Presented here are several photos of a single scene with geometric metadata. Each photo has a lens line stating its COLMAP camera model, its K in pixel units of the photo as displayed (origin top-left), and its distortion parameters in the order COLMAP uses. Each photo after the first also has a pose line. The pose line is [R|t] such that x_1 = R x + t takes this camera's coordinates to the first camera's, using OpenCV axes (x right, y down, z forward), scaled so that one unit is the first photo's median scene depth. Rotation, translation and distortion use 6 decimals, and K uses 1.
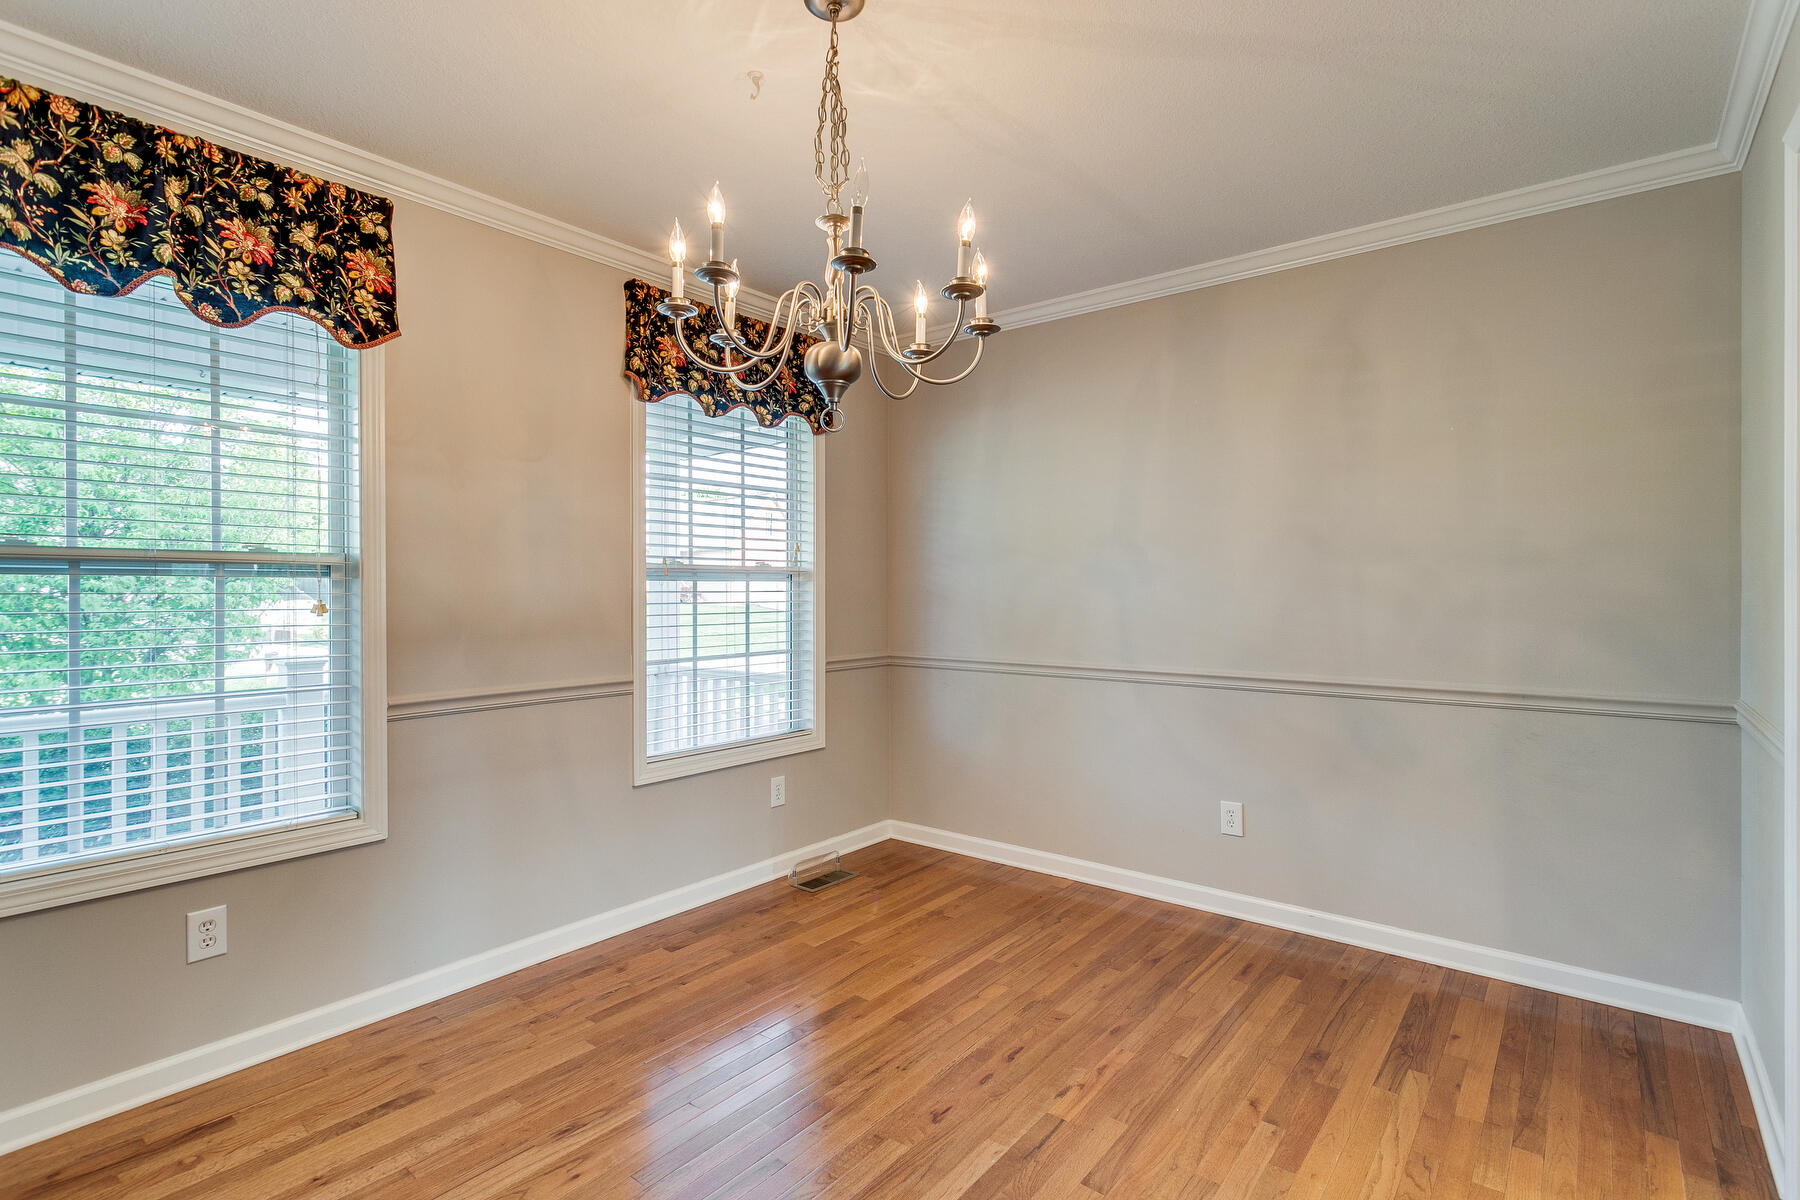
lens RADIAL K [[847.8, 0, 902.2], [0, 847.8, 598.7], [0, 0, 1]] dist [0.020834, 0.000973]
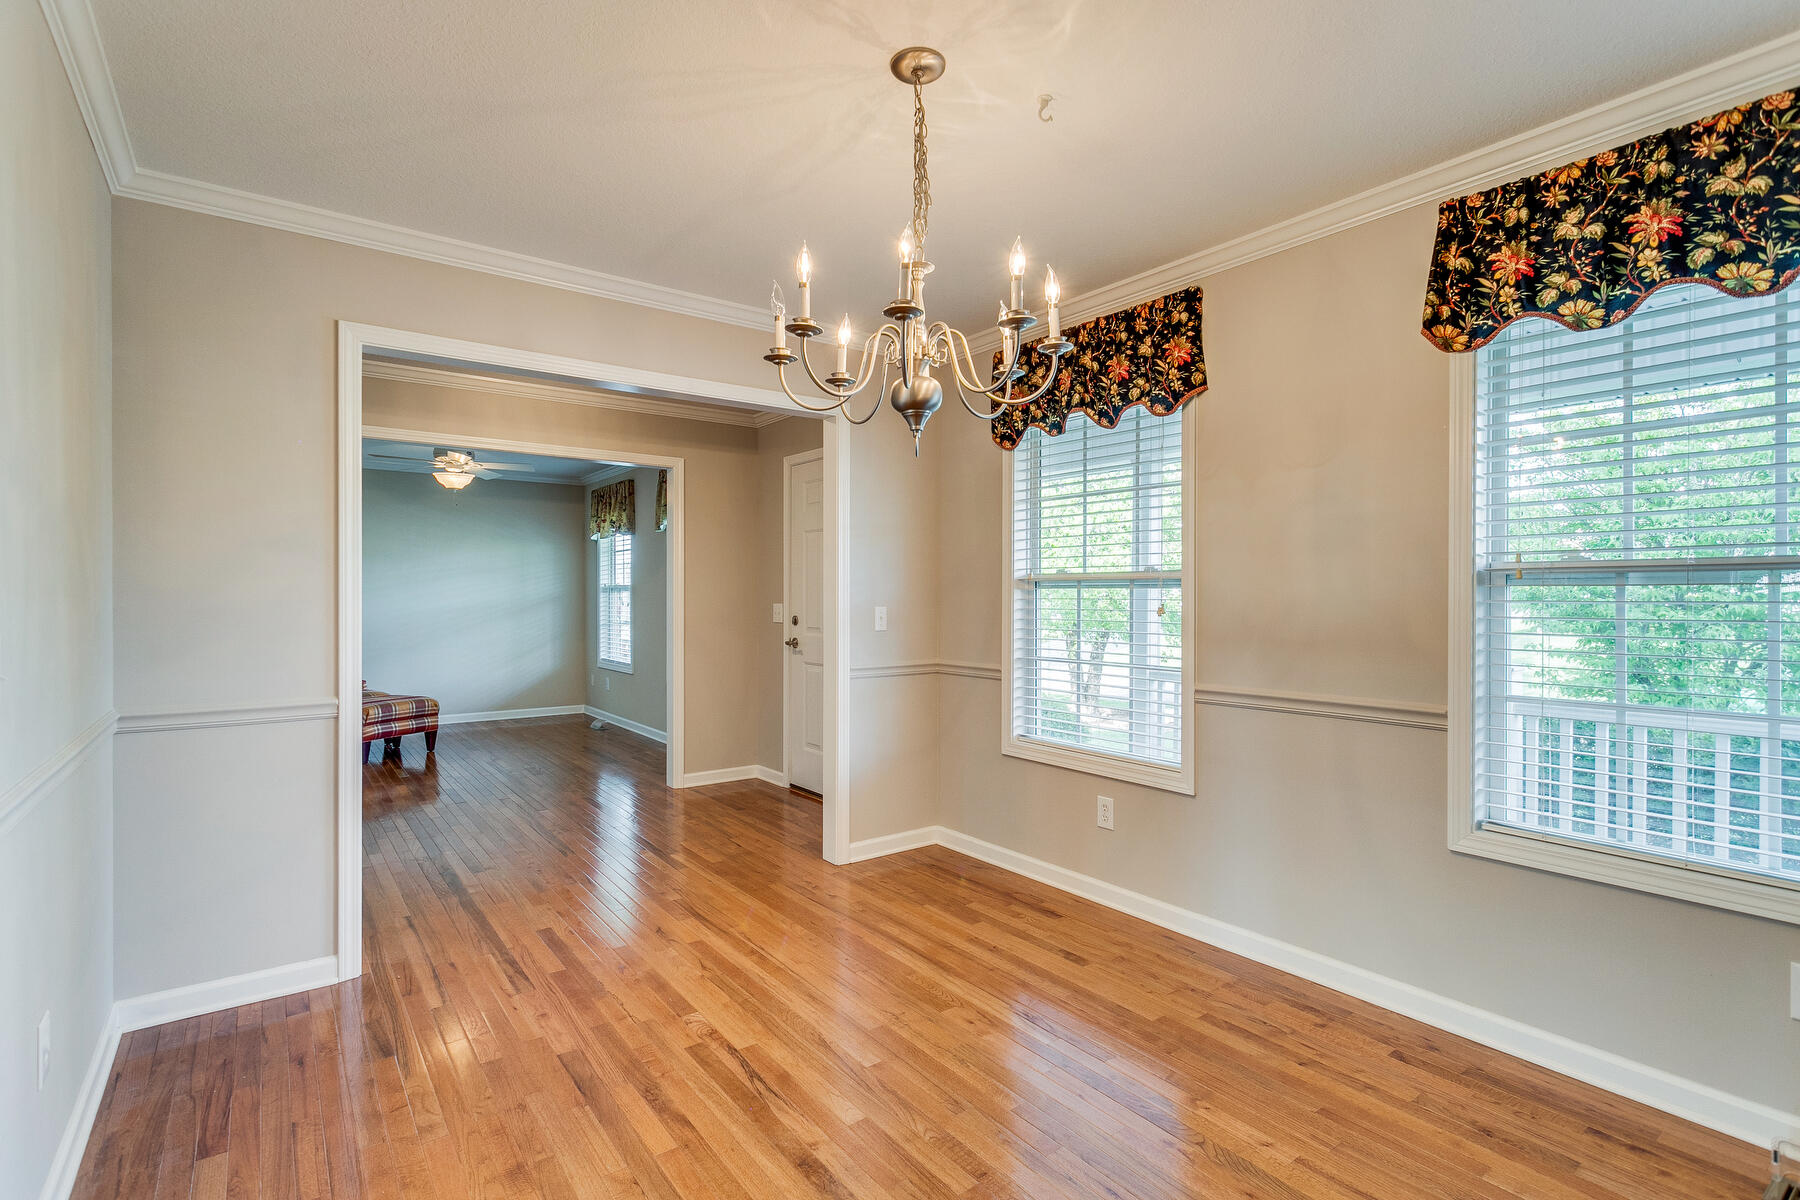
lens RADIAL K [[847.8, 0, 895.9], [0, 847.8, 588.0], [0, 0, 1]] dist [0.020834, 0.000973]
pose [[-0.220986, -0.005394, -0.975262, 0.710463], [-0.008700, 0.999956, -0.003560, -0.014146], [0.975238, 0.007698, -0.221023, 0.848199]]
